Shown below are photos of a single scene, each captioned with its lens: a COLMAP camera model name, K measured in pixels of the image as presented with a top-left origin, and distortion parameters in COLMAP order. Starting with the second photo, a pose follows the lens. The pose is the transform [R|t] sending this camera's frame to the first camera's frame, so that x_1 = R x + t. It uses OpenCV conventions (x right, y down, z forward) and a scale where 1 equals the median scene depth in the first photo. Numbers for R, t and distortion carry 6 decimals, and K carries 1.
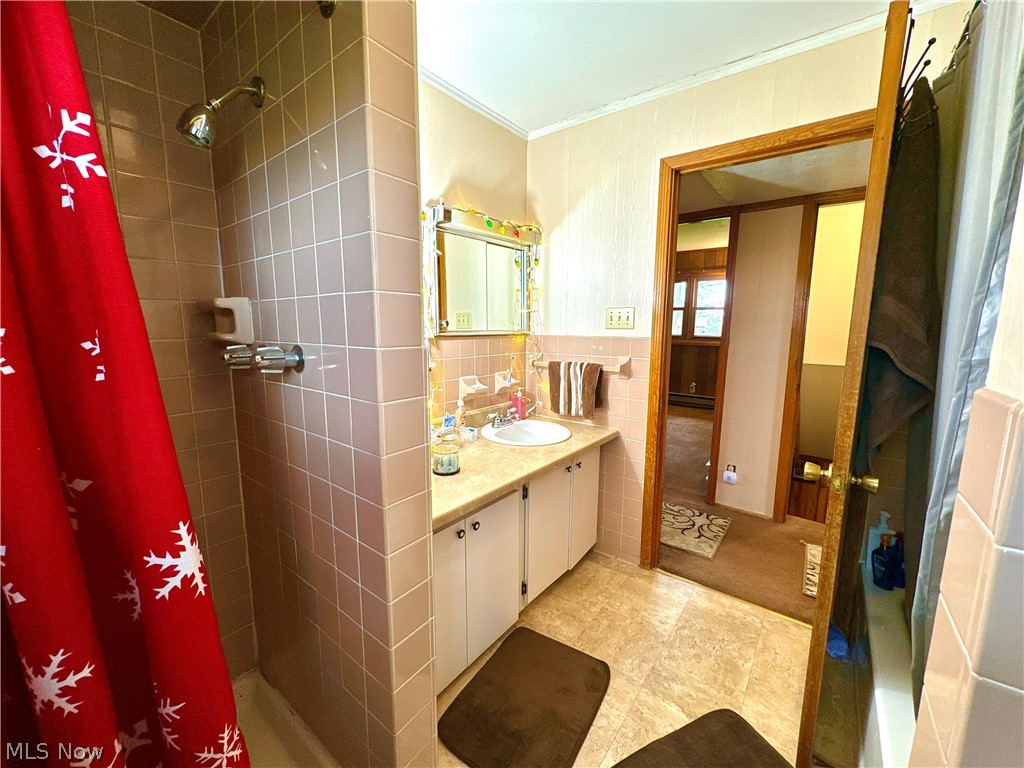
lens RADIAL K [[407.7, 0, 512.0], [0, 407.7, 384.0], [0, 0, 1]] dist [-0.000389, 0.000070]
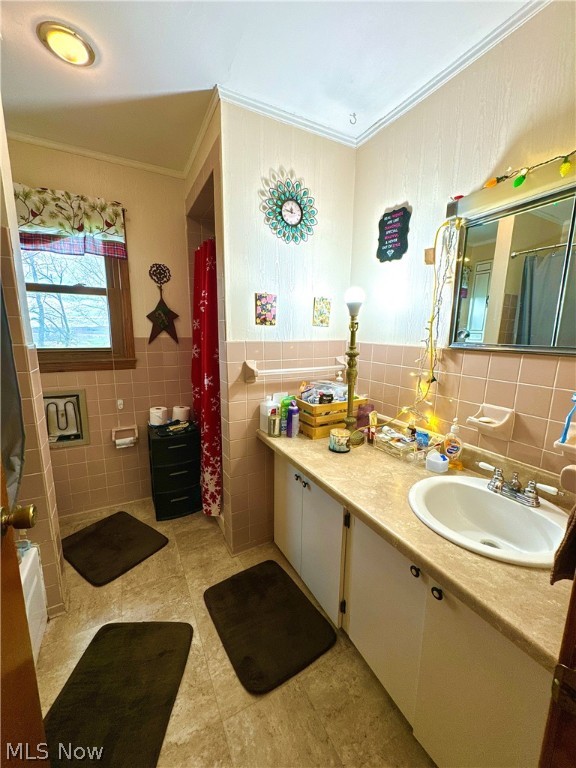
lens RADIAL K [[305.8, 0, 288.0], [0, 305.8, 384.0], [0, 0, 1]] dist [-0.000389, 0.000070]
pose [[-0.405297, 0.146610, -0.902353, 0.755728], [-0.143548, 0.964606, 0.221200, -0.175900], [0.902845, 0.219183, -0.369906, 1.193767]]
